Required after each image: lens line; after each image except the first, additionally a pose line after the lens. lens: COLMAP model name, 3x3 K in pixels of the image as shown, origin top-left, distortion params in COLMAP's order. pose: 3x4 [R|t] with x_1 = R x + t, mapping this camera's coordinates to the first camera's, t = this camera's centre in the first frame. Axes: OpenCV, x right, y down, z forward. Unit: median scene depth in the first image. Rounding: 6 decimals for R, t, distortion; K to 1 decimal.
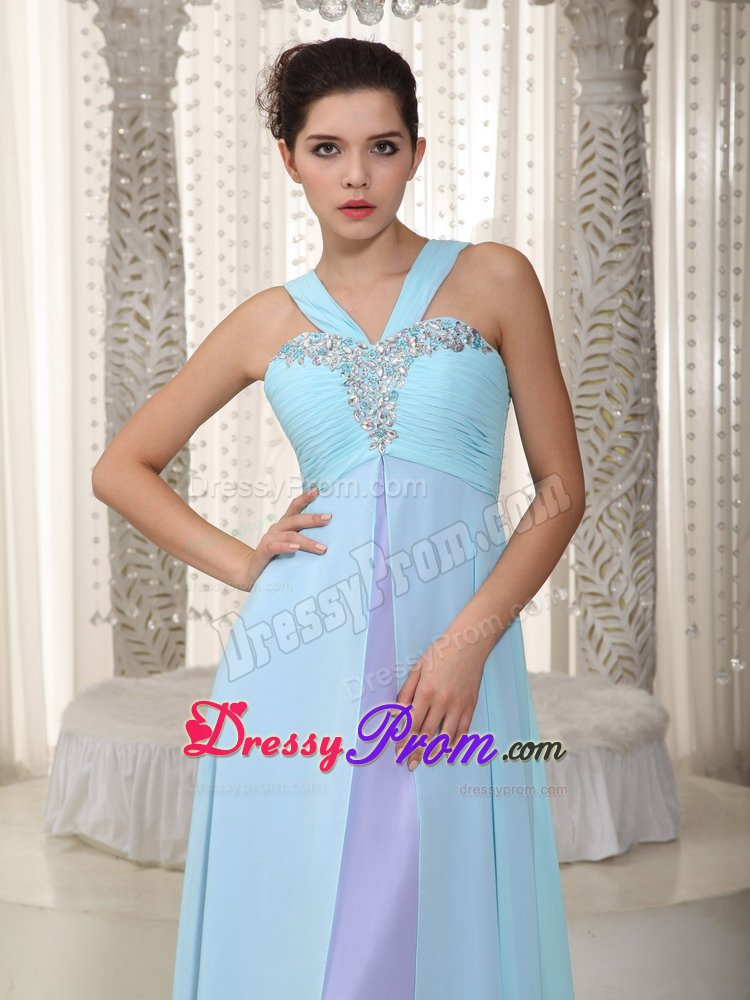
lens RADIAL K [[2636.7, 0, 368.7], [0, 2636.7, 496.5], [0, 0, 1]] dist [0.445385, 0.000000]
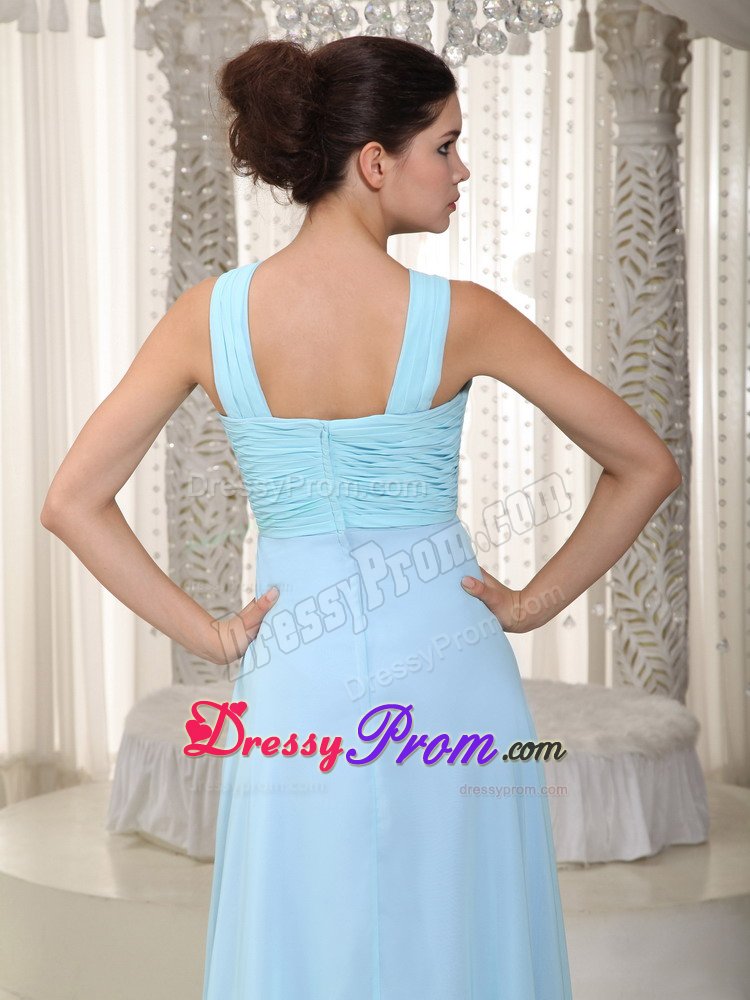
lens RADIAL K [[2588.3, 0, 371.2], [0, 2588.3, 483.7], [0, 0, 1]] dist [0.444667, 0.000000]
pose [[0.999858, 0.005272, -0.015998, -0.000872], [-0.005507, 0.999877, -0.014654, 0.002506], [0.015918, 0.014740, 0.999765, -0.033839]]
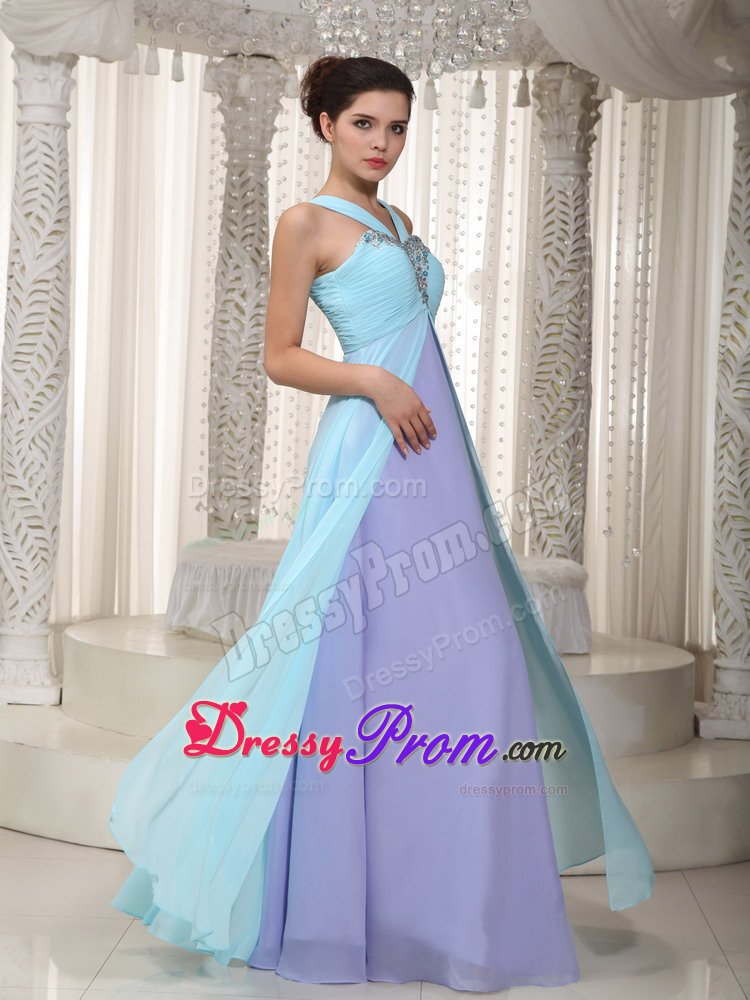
lens RADIAL K [[2166.5, 0, 324.3], [0, 2166.5, 436.3], [0, 0, 1]] dist [0.289107, 0.000000]
pose [[0.998669, 0.045192, -0.024858, -0.005928], [-0.046604, 0.997139, -0.059510, 0.073556], [0.022098, 0.060589, 0.997918, -0.190402]]
